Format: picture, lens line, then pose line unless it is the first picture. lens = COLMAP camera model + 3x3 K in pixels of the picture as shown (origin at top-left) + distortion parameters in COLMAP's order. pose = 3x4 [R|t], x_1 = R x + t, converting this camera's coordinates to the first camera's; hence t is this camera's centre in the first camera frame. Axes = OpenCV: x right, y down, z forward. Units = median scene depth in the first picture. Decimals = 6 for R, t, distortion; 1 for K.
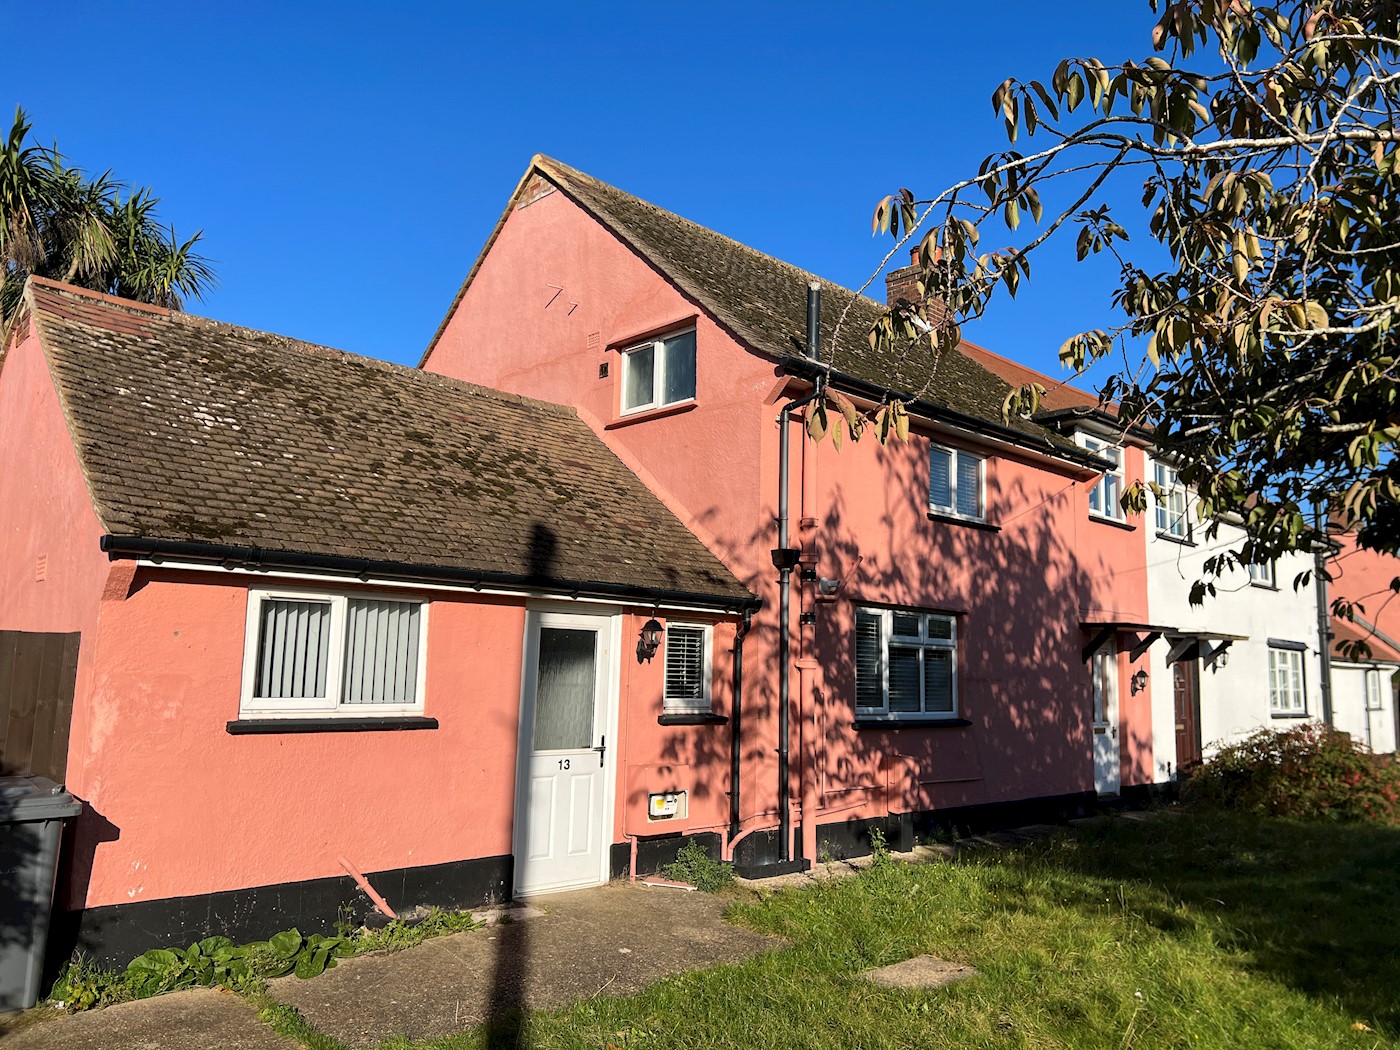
lens RADIAL K [[1046.7, 0, 700.1], [0, 1046.7, 556.1], [0, 0, 1]] dist [0.073181, -0.075434]
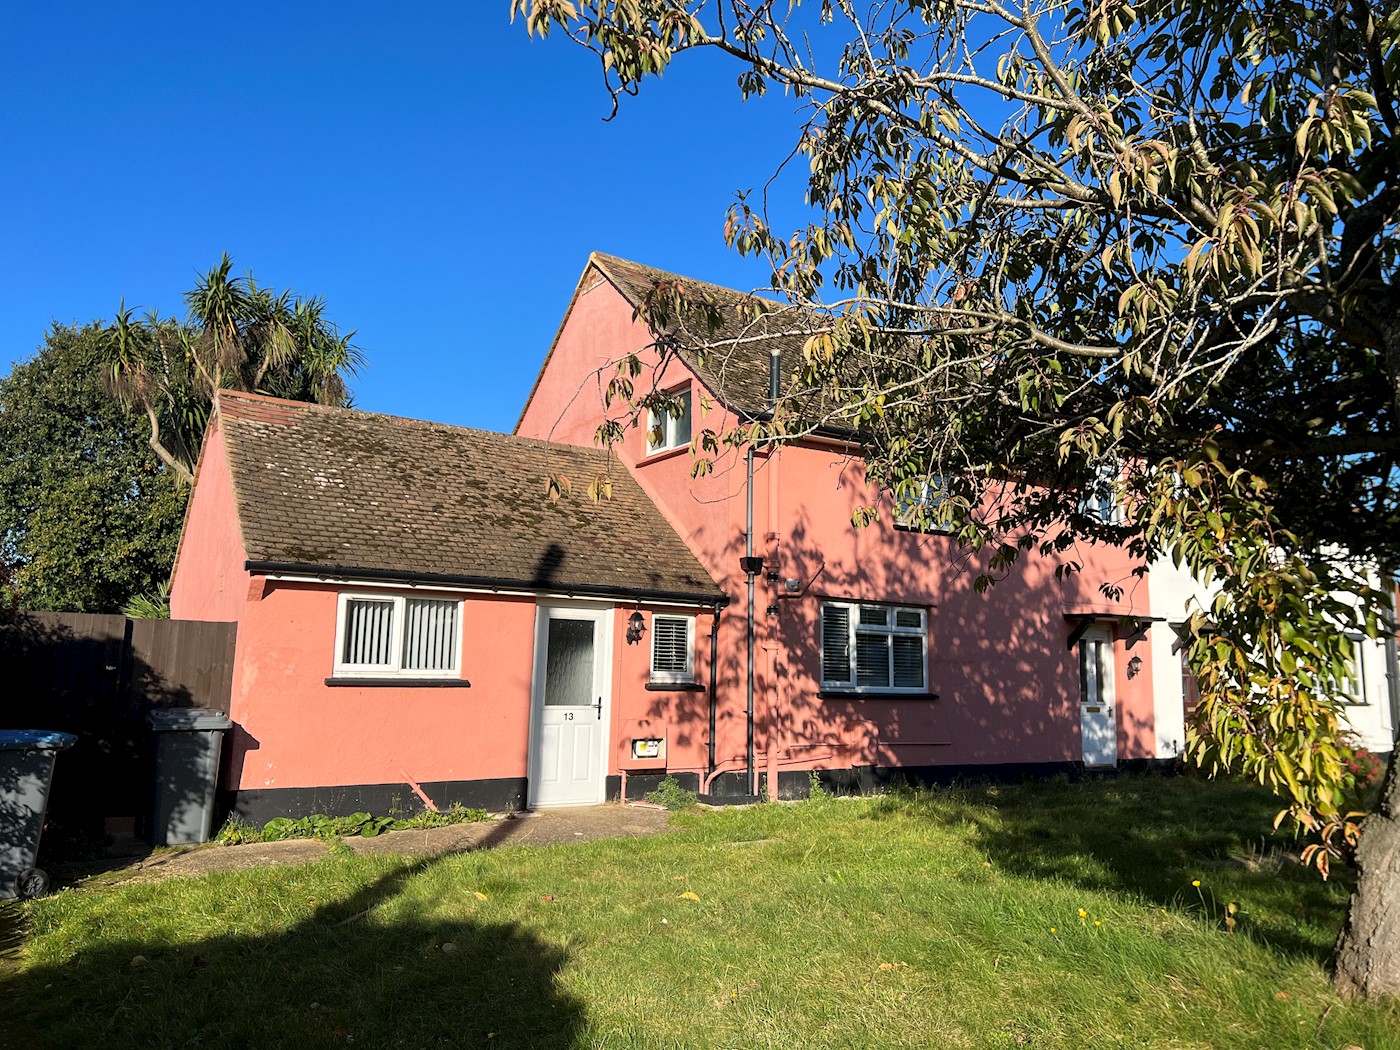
lens RADIAL K [[1046.7, 0, 700.1], [0, 1046.7, 556.1], [0, 0, 1]] dist [0.073181, -0.075434]
pose [[0.982147, -0.027638, -0.186074, 0.256537], [0.025424, 0.999575, -0.014277, 0.008561], [0.186389, 0.009292, 0.982432, -0.280045]]
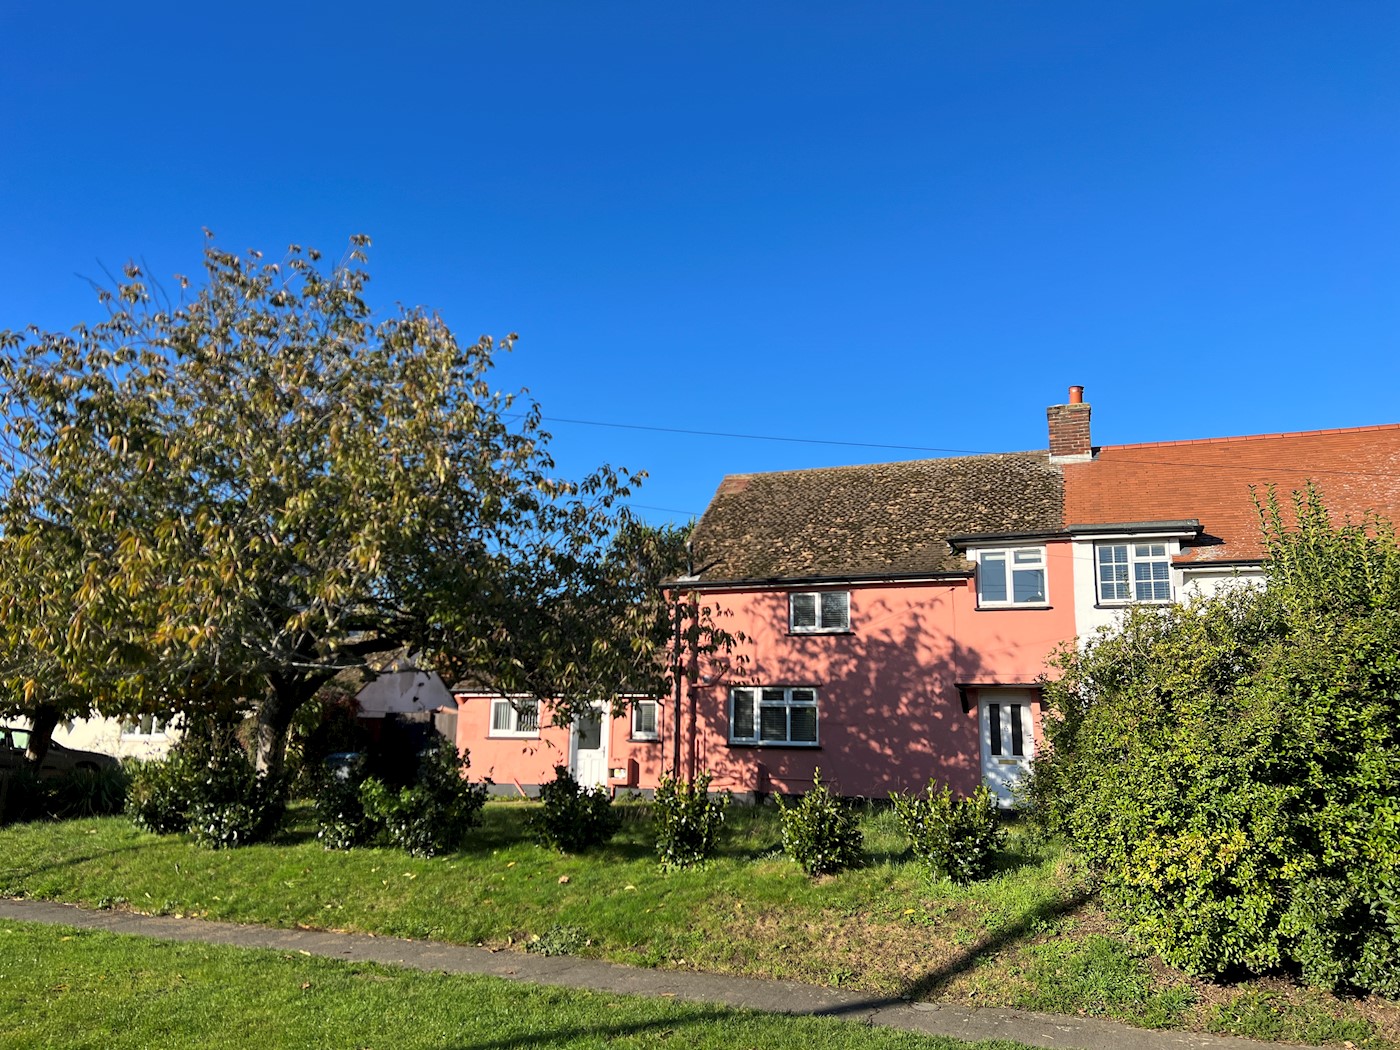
lens RADIAL K [[1047.5, 0, 685.4], [0, 1047.5, 555.8], [0, 0, 1]] dist [0.062990, -0.055616]
pose [[0.419702, -0.167624, -0.892049, 2.108114], [0.095045, 0.985513, -0.140469, 0.077452], [0.902672, -0.025830, 0.429554, 0.051929]]
